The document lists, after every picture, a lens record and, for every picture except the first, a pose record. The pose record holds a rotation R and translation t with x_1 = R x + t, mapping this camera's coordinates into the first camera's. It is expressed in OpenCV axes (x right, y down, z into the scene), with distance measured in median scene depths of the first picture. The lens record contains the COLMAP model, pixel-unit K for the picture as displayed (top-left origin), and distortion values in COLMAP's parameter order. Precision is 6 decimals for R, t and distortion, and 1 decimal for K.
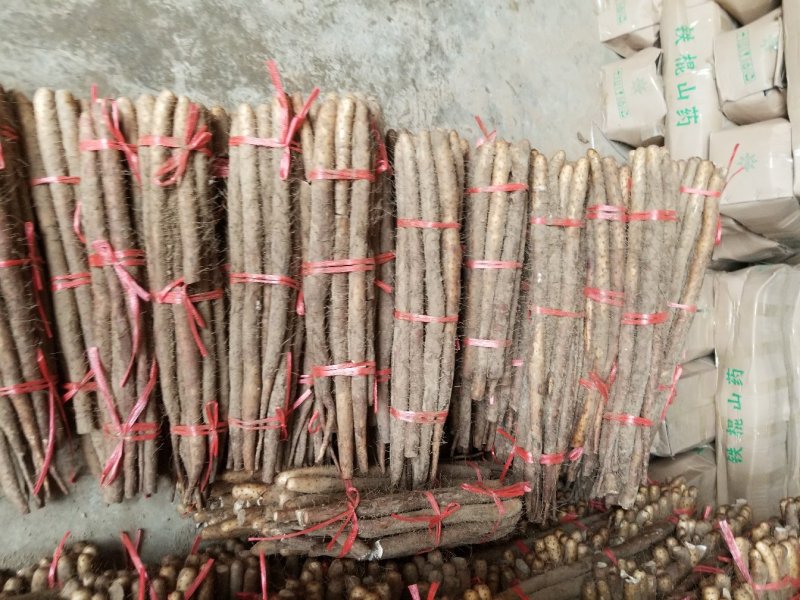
lens RADIAL K [[659.2, 0, 400.0], [0, 659.2, 300.0], [0, 0, 1]] dist [0.003759, -0.055940]
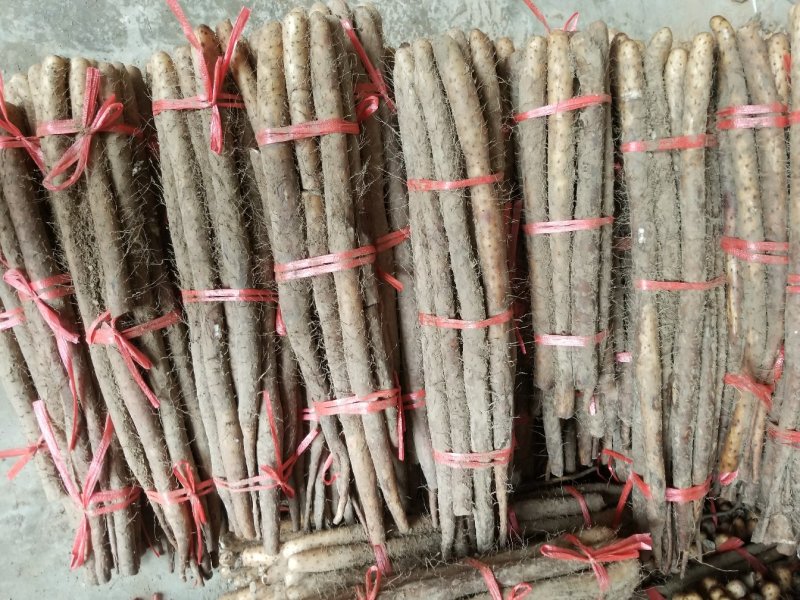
lens RADIAL K [[659.2, 0, 400.0], [0, 659.2, 300.0], [0, 0, 1]] dist [0.003759, -0.055940]
pose [[0.958740, -0.087113, -0.270608, 0.158117], [0.119940, 0.986975, 0.107214, -0.071508], [0.257744, -0.135247, 0.956701, 0.318494]]
